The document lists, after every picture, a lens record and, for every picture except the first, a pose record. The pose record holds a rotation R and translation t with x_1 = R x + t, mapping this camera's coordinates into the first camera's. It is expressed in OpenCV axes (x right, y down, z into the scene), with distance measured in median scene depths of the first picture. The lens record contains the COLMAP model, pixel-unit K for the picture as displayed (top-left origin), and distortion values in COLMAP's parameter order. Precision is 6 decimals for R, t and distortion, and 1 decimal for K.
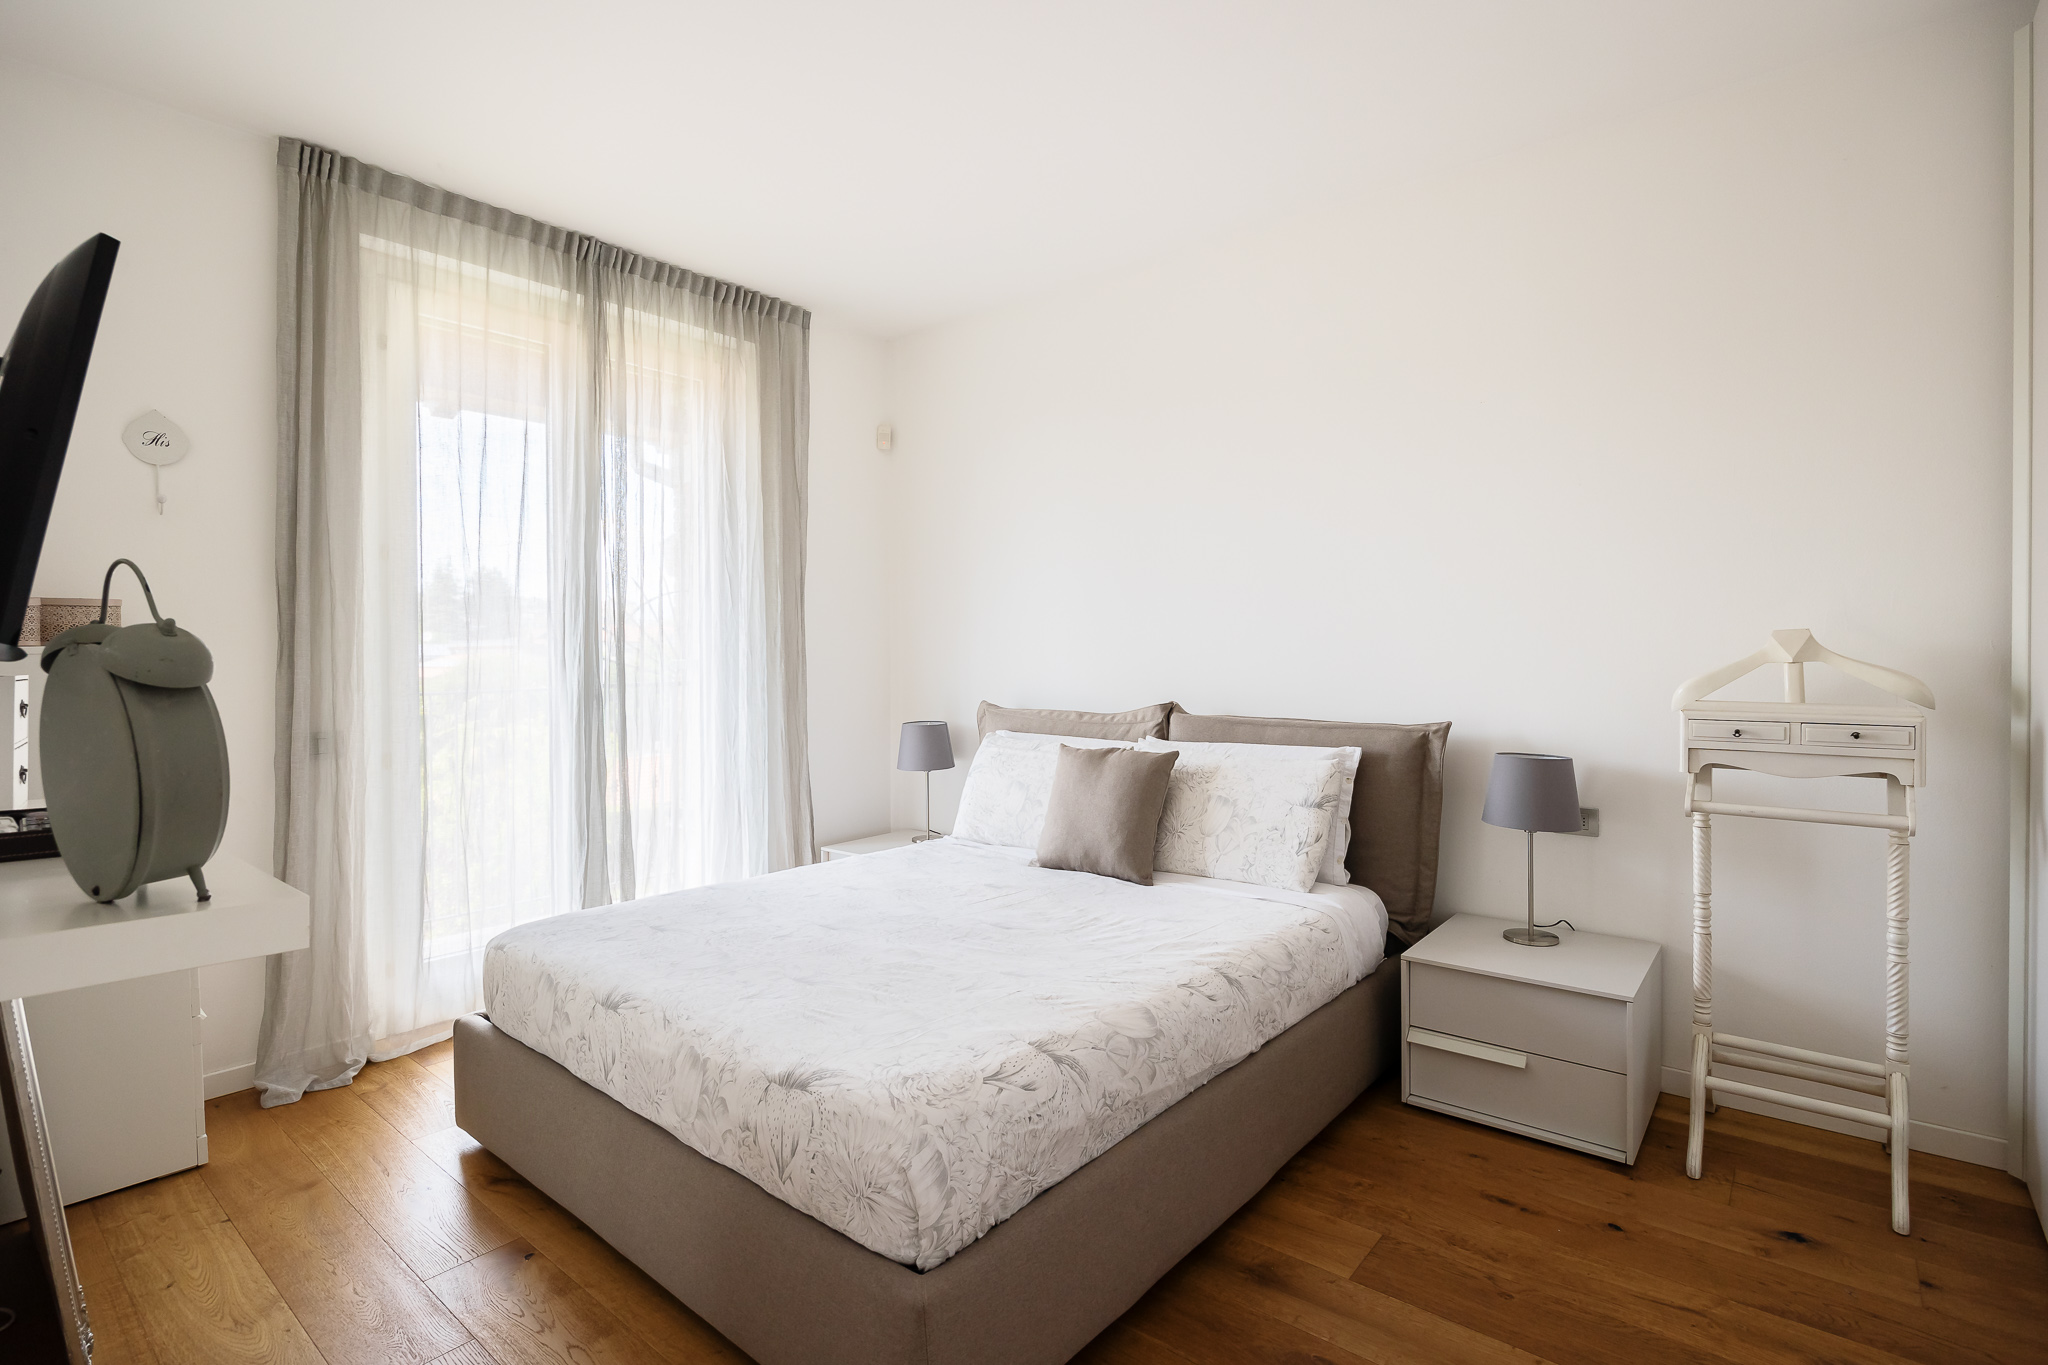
lens RADIAL K [[1042.6, 0, 1006.5], [0, 1042.6, 679.6], [0, 0, 1]] dist [-0.016287, -0.000584]
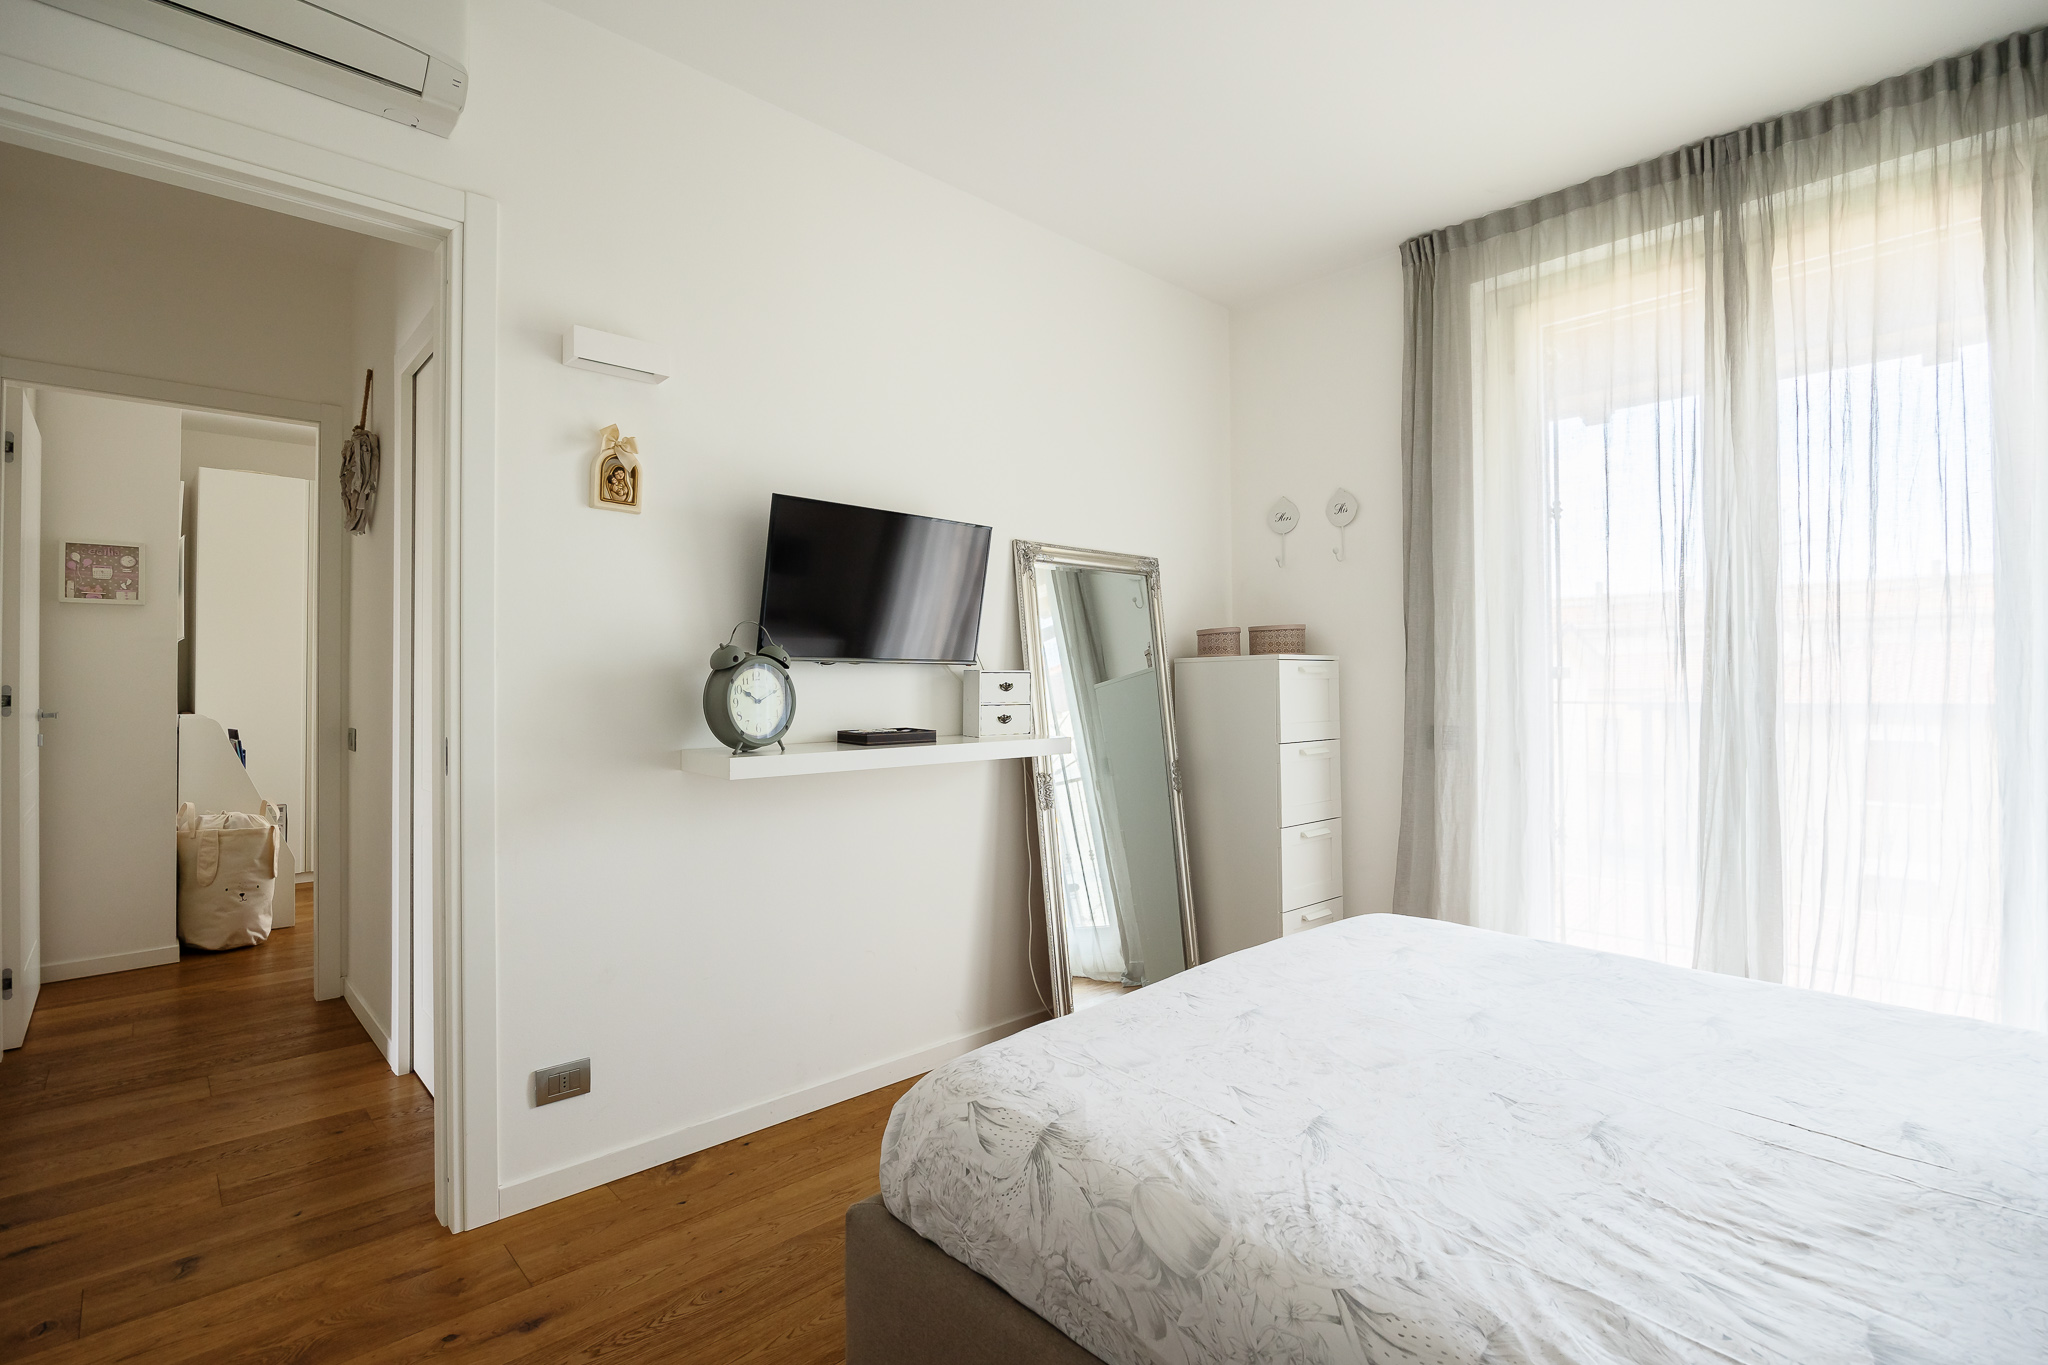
lens RADIAL K [[970.8, 0, 1027.4], [0, 970.8, 679.3], [0, 0, 1]] dist [-0.014012, -0.000391]
pose [[-0.150890, 0.004013, -0.988542, 0.661226], [-0.020436, 0.999765, 0.007178, -0.000040], [0.988339, 0.021285, -0.150773, 0.937691]]
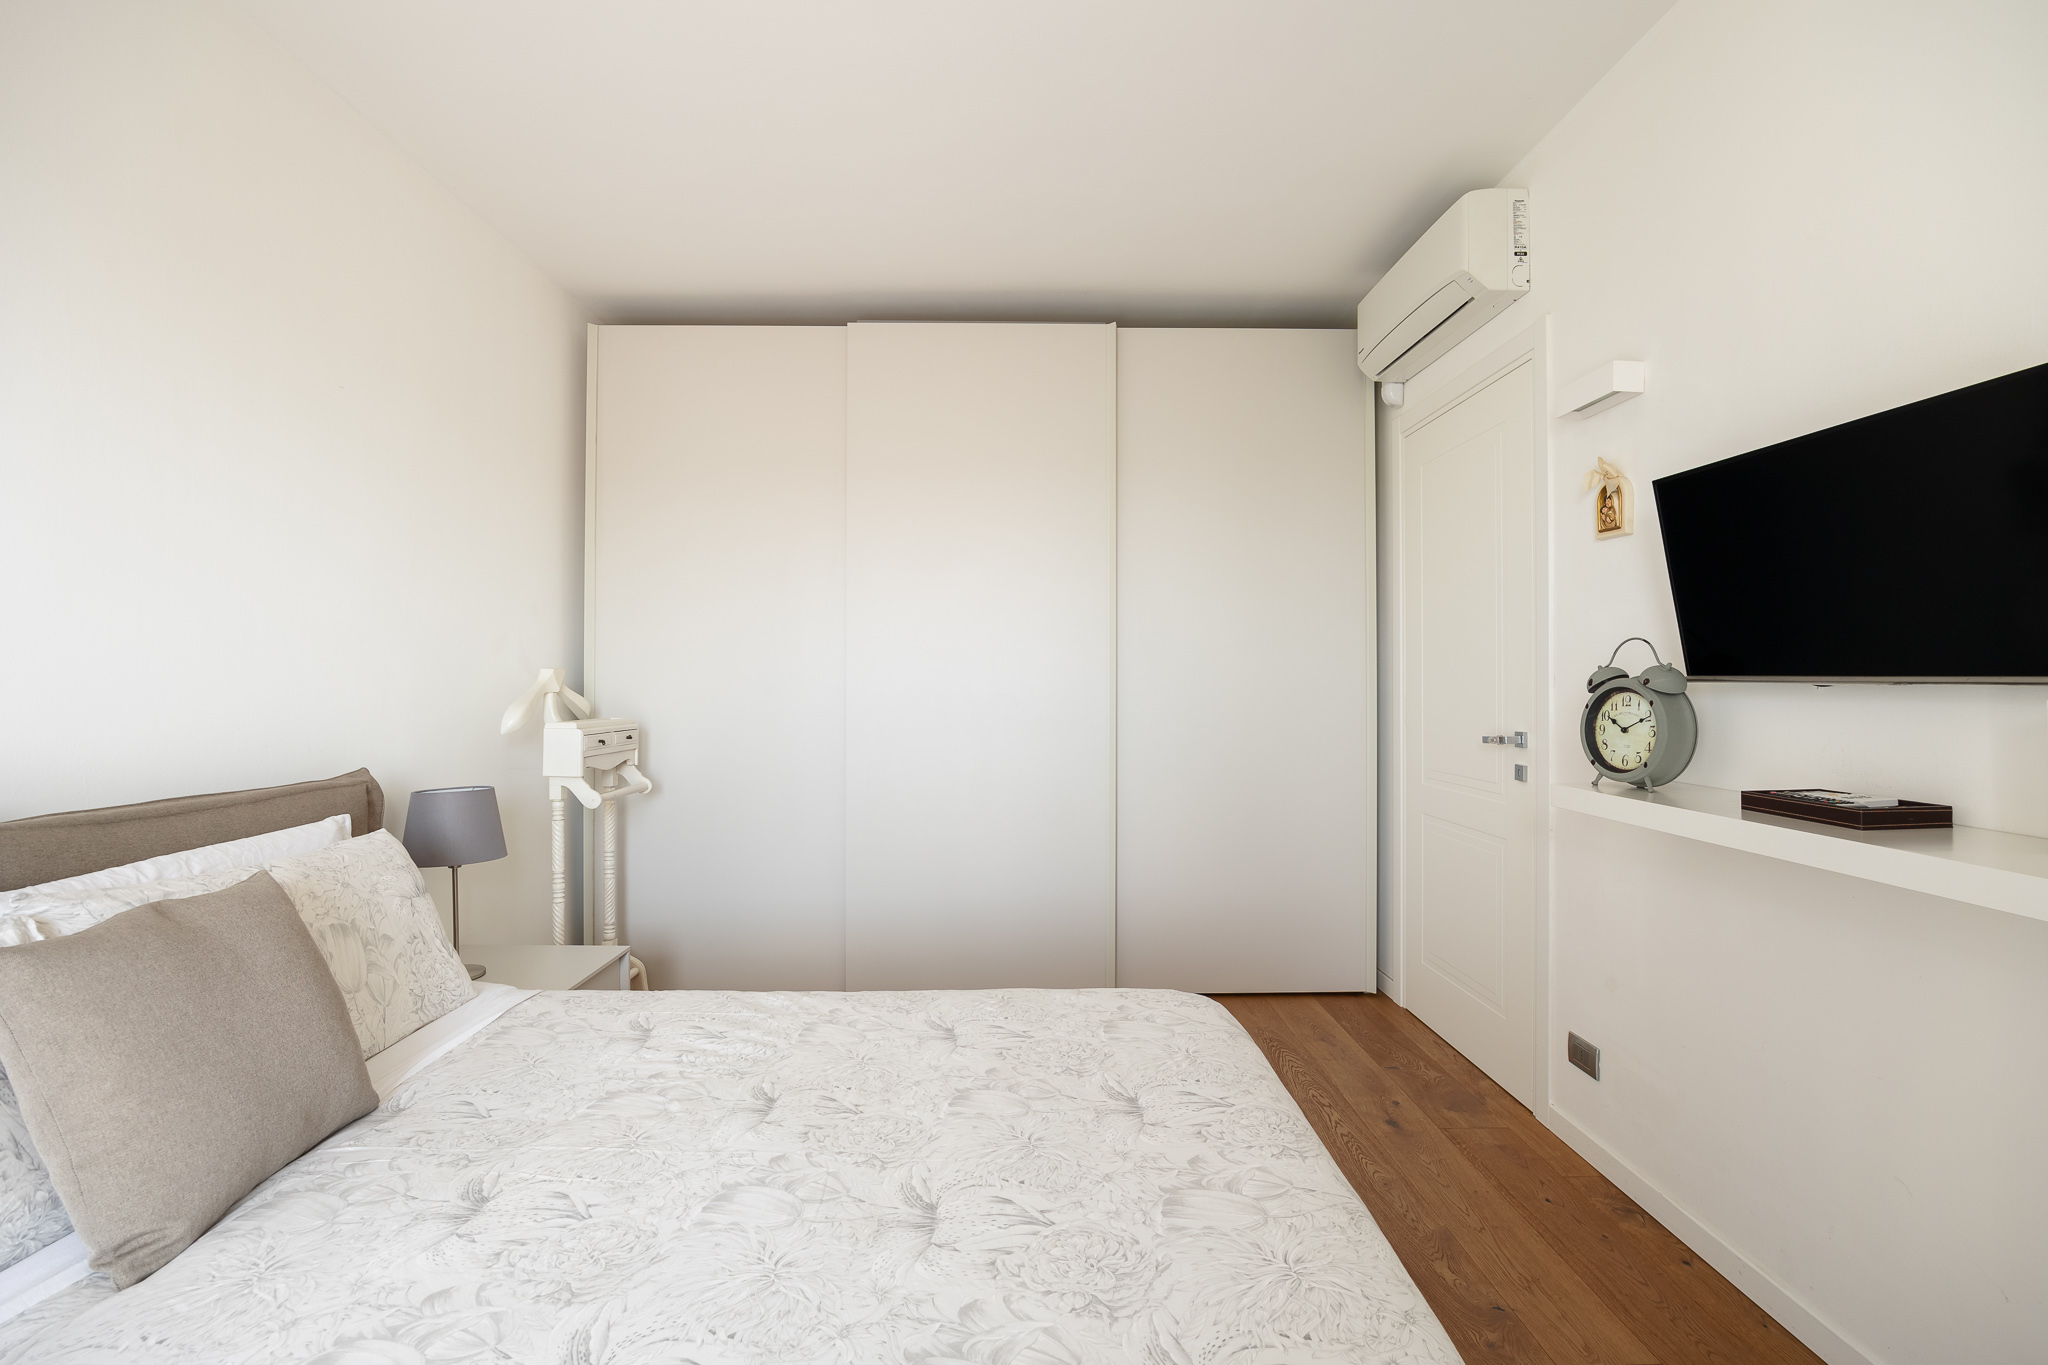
lens RADIAL K [[961.9, 0, 1020.4], [0, 961.9, 669.3], [0, 0, 1]] dist [-0.002651, -0.000363]
pose [[-0.607038, 0.012291, 0.794578, -0.718815], [0.028501, 0.999574, 0.006312, -0.042769], [-0.794162, 0.026478, -0.607129, 1.502061]]
